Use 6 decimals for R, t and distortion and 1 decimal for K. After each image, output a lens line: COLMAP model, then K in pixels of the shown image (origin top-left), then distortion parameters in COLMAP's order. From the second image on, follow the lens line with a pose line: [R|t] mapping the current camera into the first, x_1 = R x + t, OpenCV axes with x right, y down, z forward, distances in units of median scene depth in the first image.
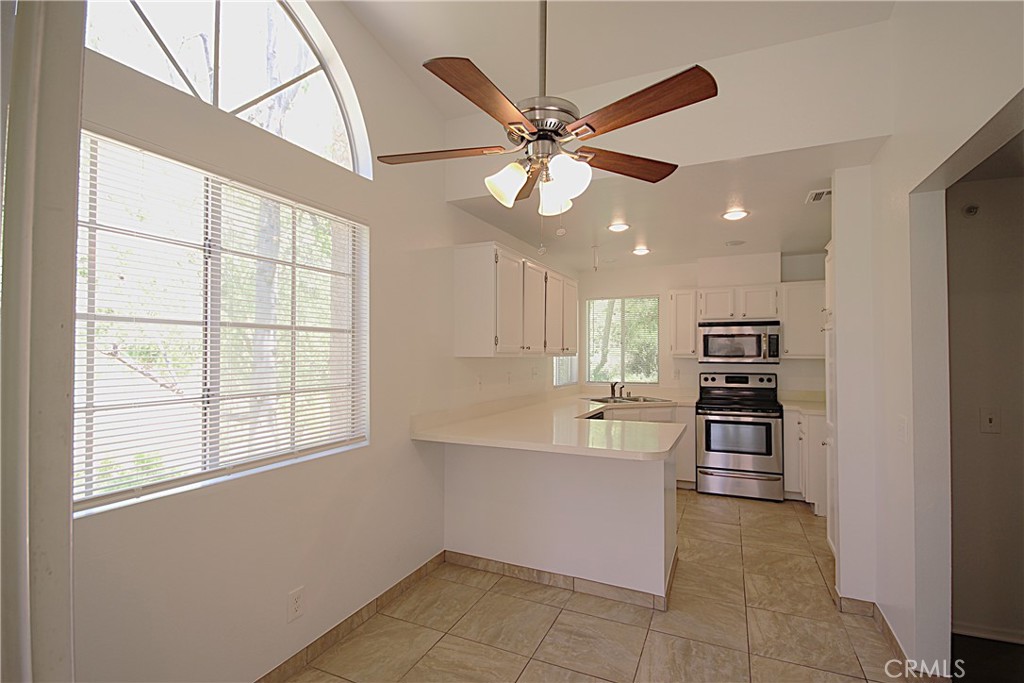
lens RADIAL K [[461.0, 0, 519.8], [0, 461.0, 349.5], [0, 0, 1]] dist [-0.000183, -0.000240]
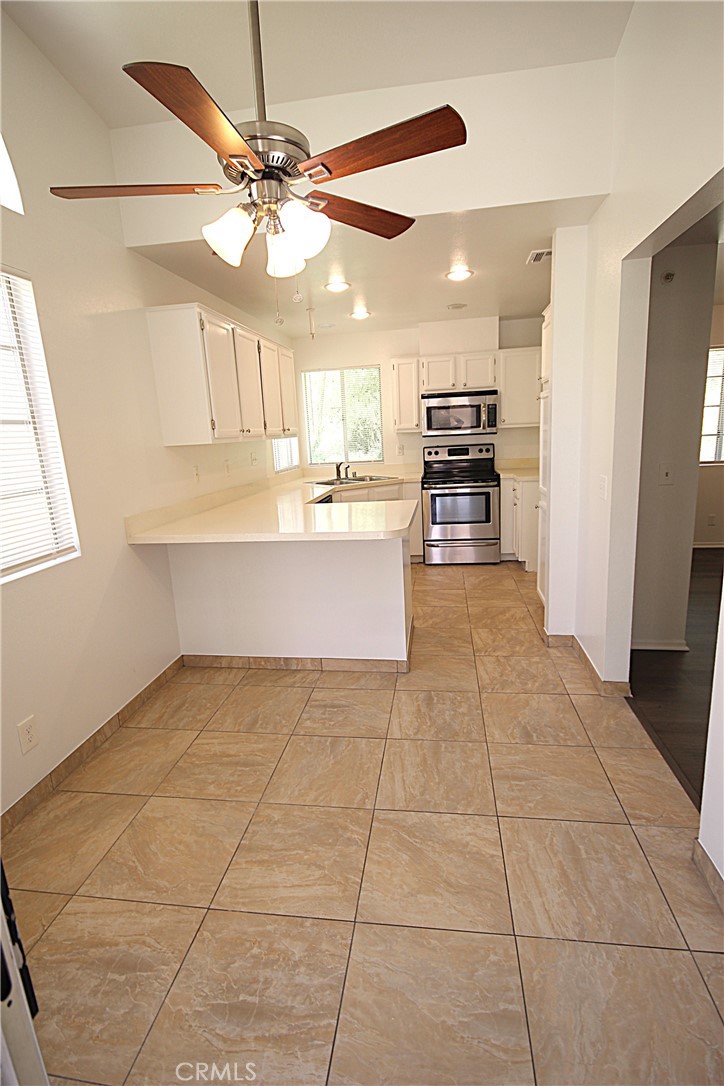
lens RADIAL K [[502.1, 0, 362.8], [0, 502.1, 538.2], [0, 0, 1]] dist [-0.002930, 0.000554]
pose [[0.961902, -0.106680, 0.251723, -0.030683], [0.050319, 0.974080, 0.220535, -0.003823], [-0.268725, -0.199467, 0.942337, -0.013734]]
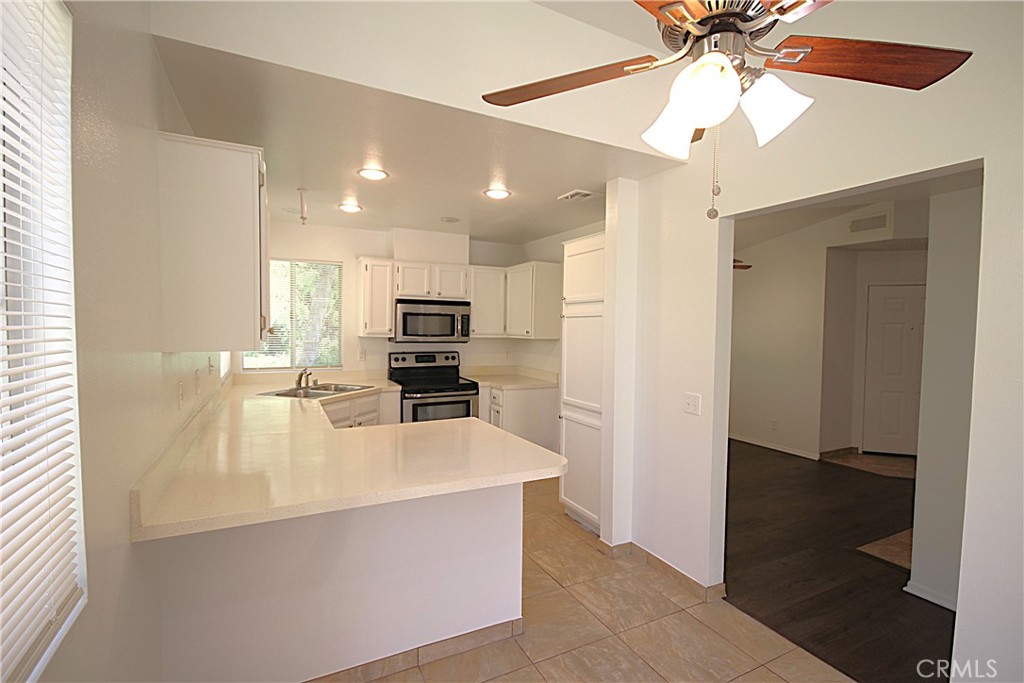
lens RADIAL K [[468.9, 0, 513.5], [0, 468.9, 347.8], [0, 0, 1]] dist [0.000308, -0.000148]
pose [[0.631705, -0.028217, 0.774695, -0.237785], [-0.020585, 0.998374, 0.053151, -0.019346], [-0.774935, -0.049523, 0.630097, 0.289697]]
